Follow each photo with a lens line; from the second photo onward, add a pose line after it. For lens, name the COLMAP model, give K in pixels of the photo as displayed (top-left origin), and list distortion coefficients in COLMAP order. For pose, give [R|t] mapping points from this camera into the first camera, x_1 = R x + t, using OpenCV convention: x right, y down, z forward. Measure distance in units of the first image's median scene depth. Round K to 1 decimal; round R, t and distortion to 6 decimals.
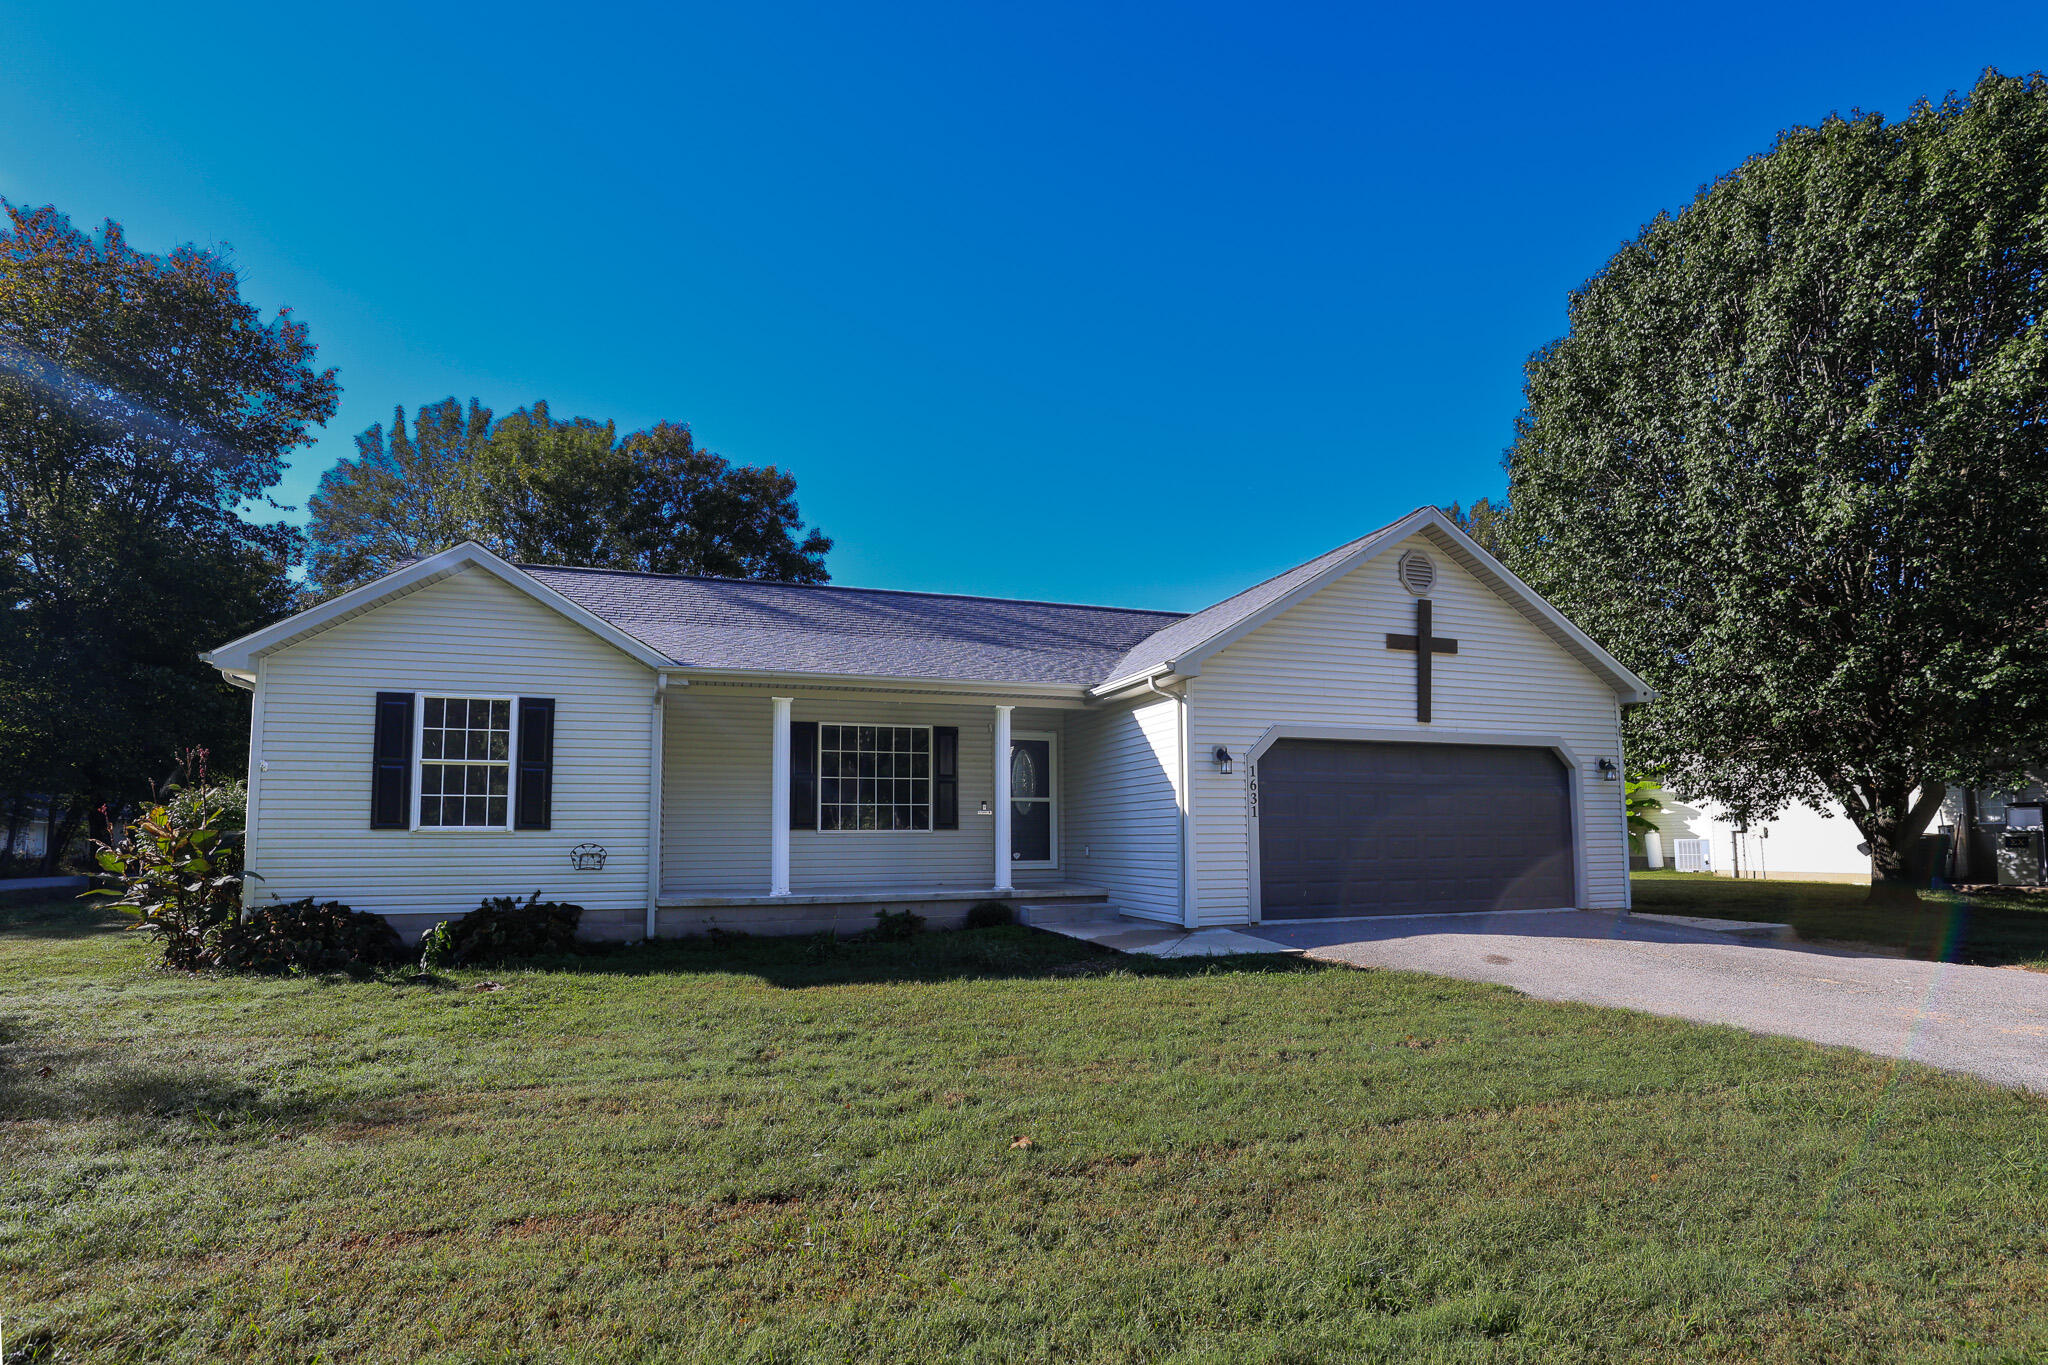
lens RADIAL K [[957.8, 0, 1015.0], [0, 957.8, 702.1], [0, 0, 1]] dist [-0.030576, -0.000824]
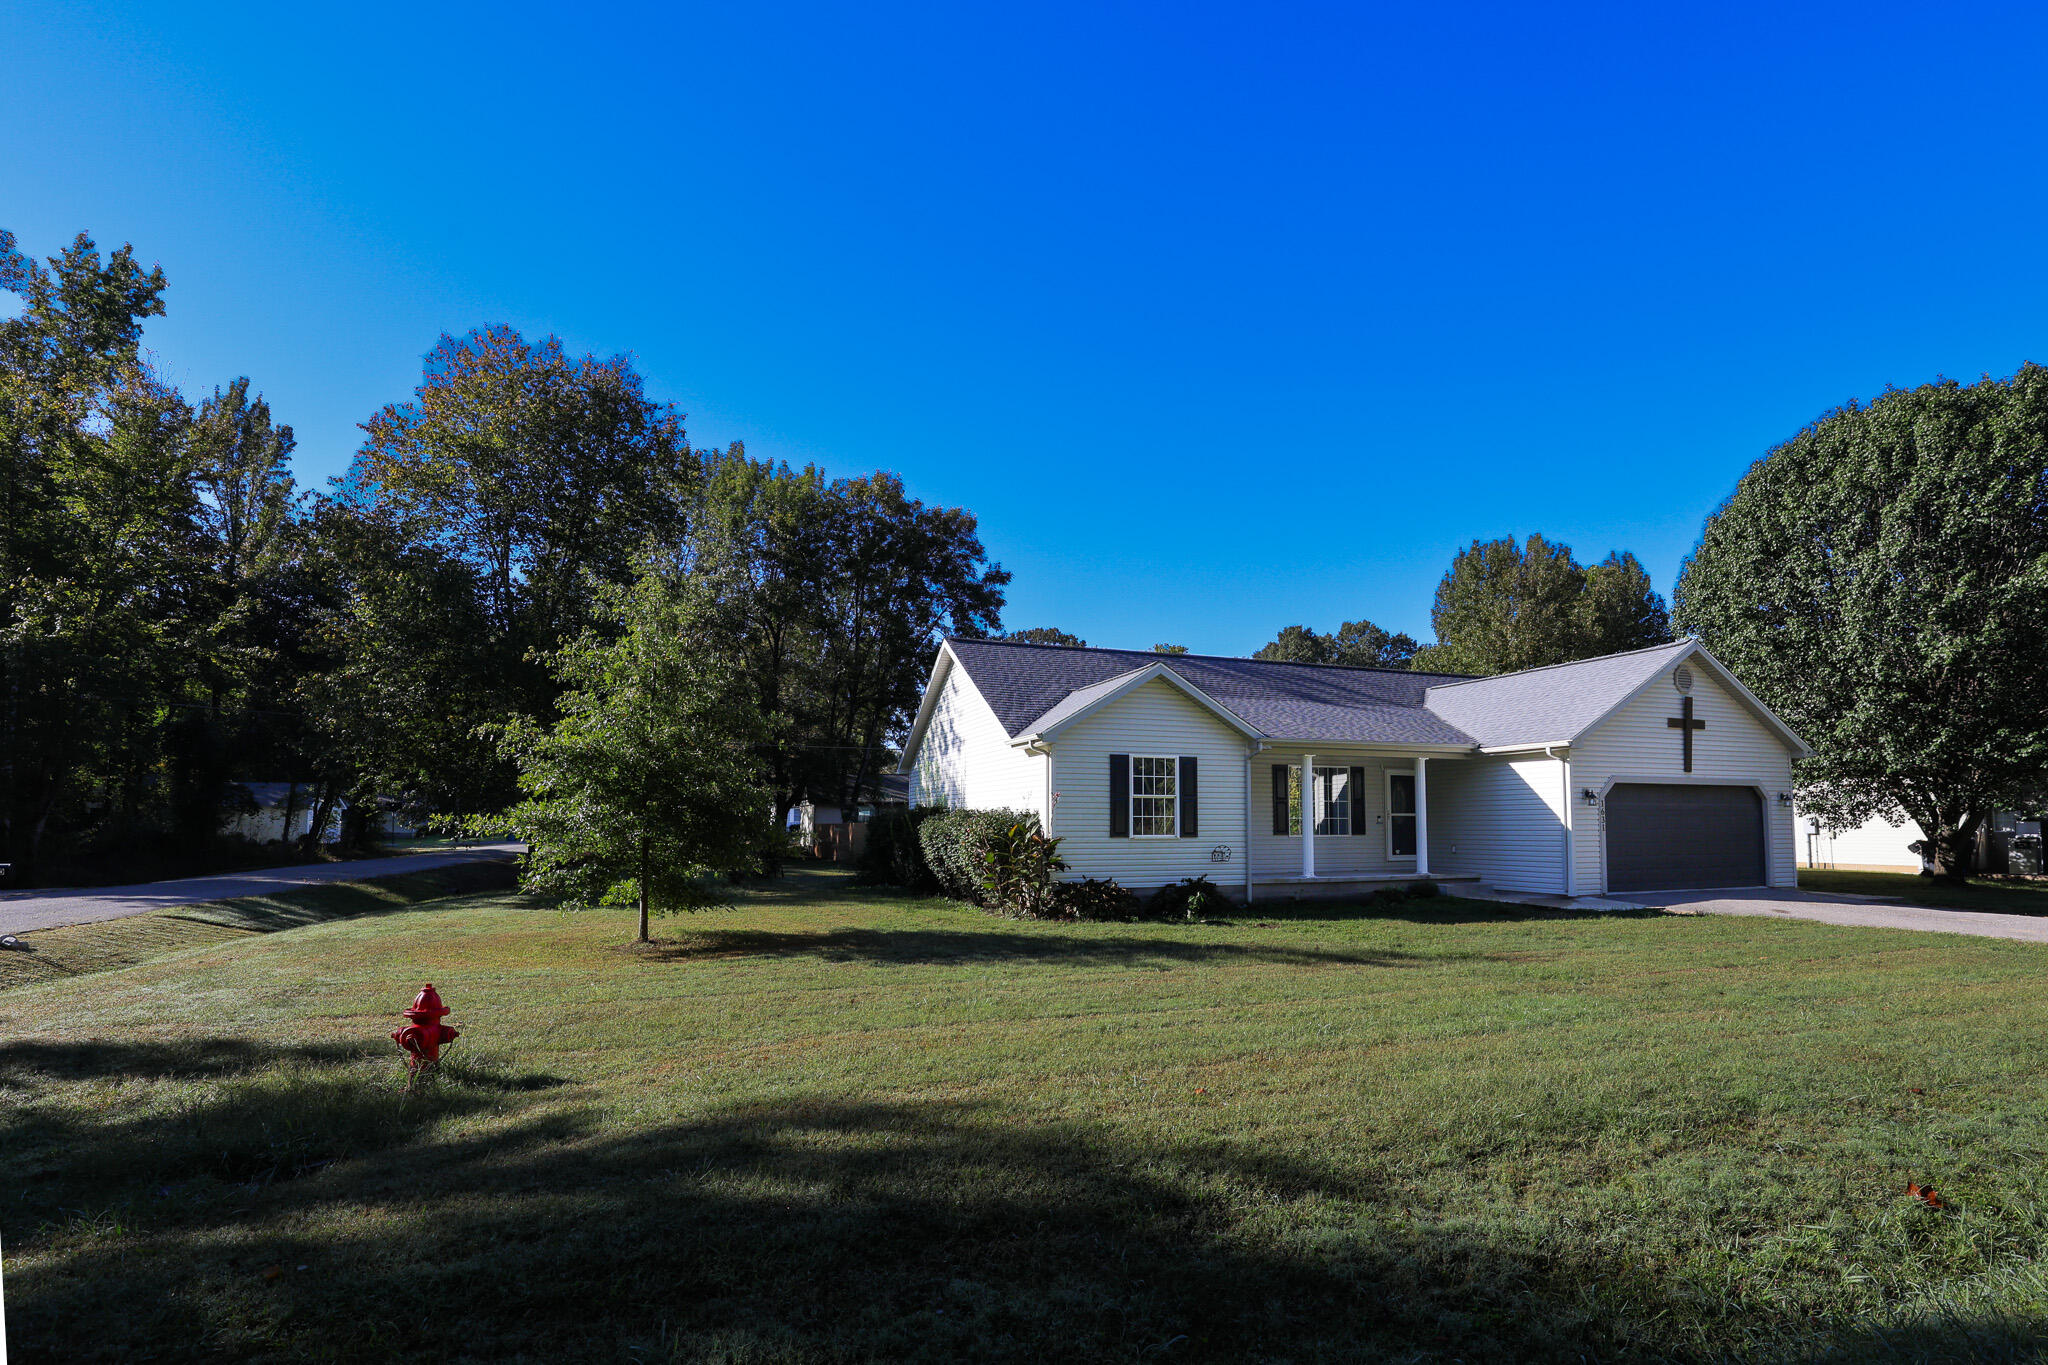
lens RADIAL K [[943.2, 0, 1024.0], [0, 943.2, 682.5], [0, 0, 1]] dist [-0.028840, 0.000556]
pose [[0.999612, 0.013297, 0.024466, -0.750832], [-0.013168, 0.999899, -0.005398, -0.109268], [-0.024535, 0.005074, 0.999686, -0.566409]]
